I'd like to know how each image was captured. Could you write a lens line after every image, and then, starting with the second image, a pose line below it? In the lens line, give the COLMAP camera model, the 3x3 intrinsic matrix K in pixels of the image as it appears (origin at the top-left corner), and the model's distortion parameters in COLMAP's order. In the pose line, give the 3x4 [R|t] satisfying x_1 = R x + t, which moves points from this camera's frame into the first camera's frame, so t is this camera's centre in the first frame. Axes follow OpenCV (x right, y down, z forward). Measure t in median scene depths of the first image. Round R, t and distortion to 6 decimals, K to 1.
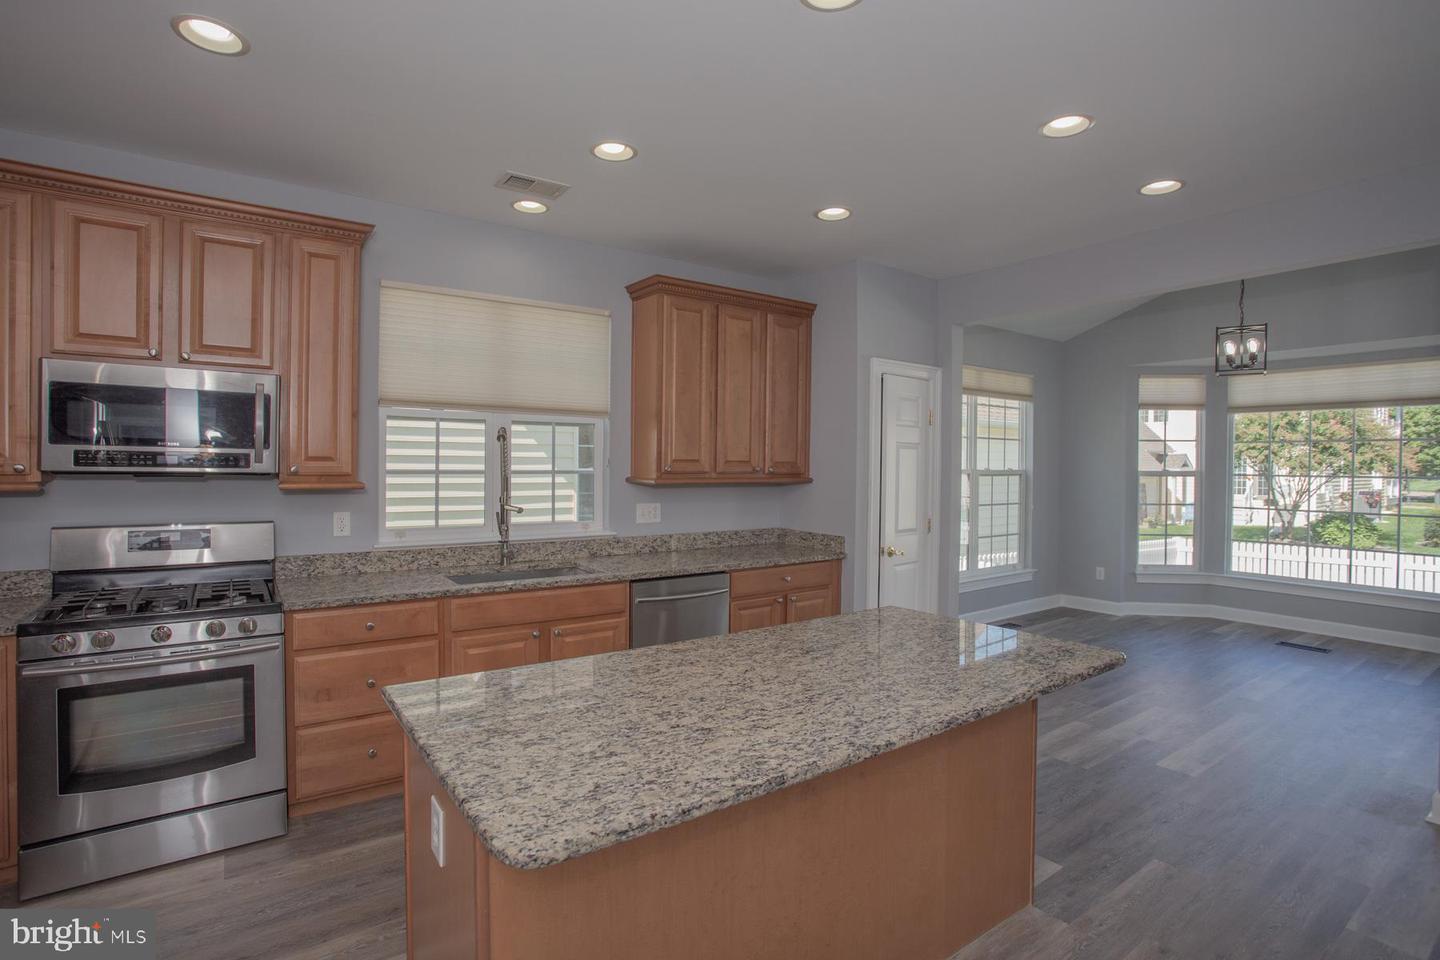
lens RADIAL K [[701.9, 0, 723.1], [0, 701.9, 469.2], [0, 0, 1]] dist [0.000647, 0.000345]
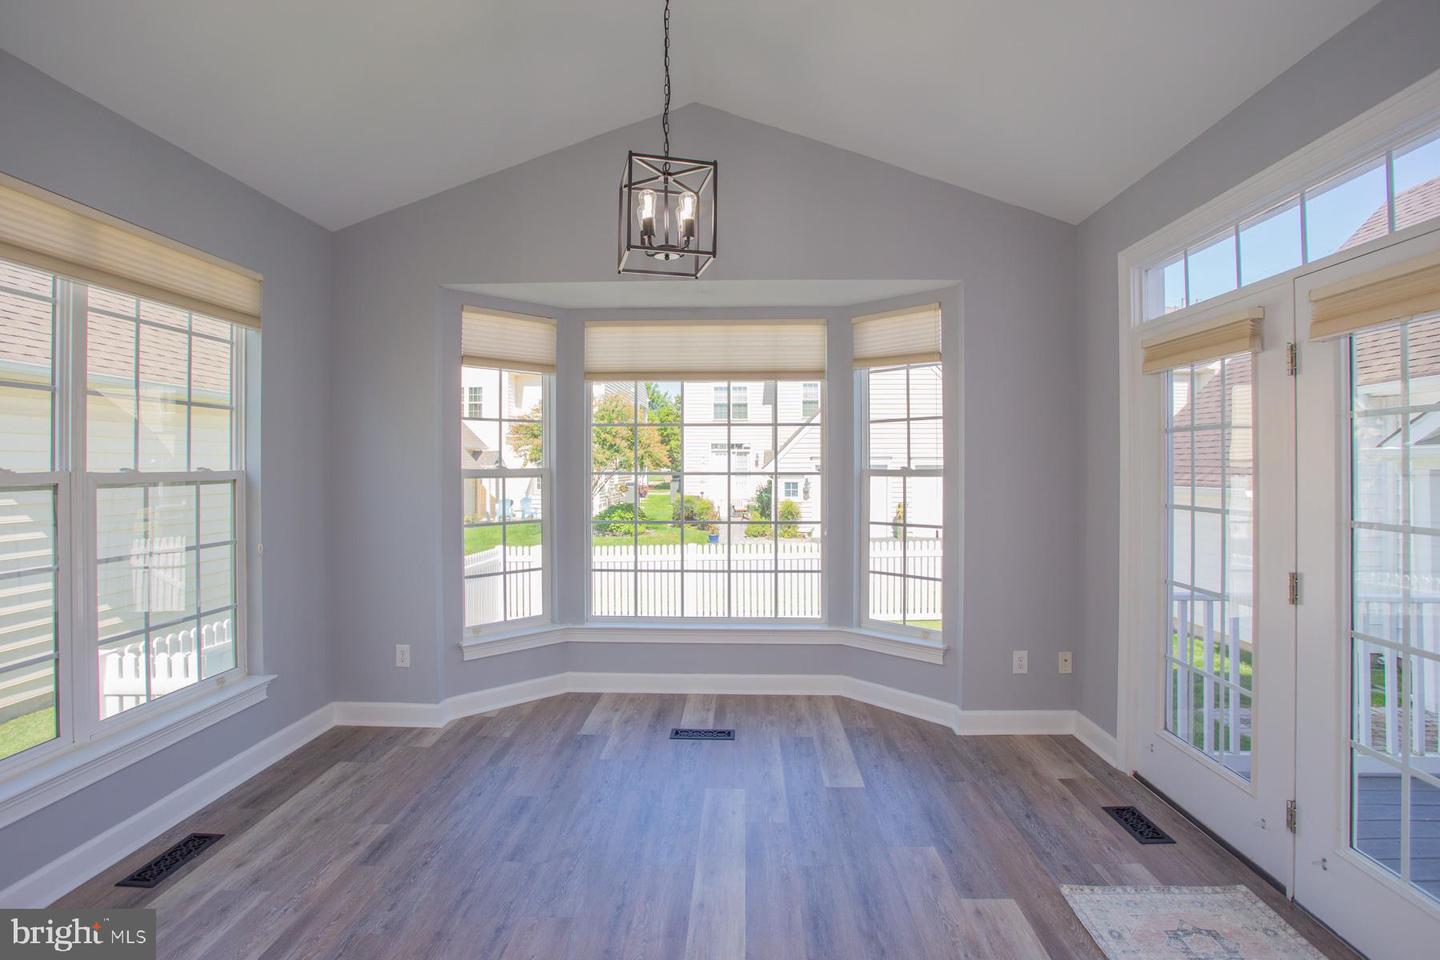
lens RADIAL K [[701.9, 0, 723.1], [0, 701.9, 469.2], [0, 0, 1]] dist [0.000647, 0.000345]
pose [[0.620993, -0.014078, 0.783690, 0.261922], [0.011835, 0.999893, 0.008584, -0.000202], [-0.783727, 0.003944, 0.621093, 0.457618]]
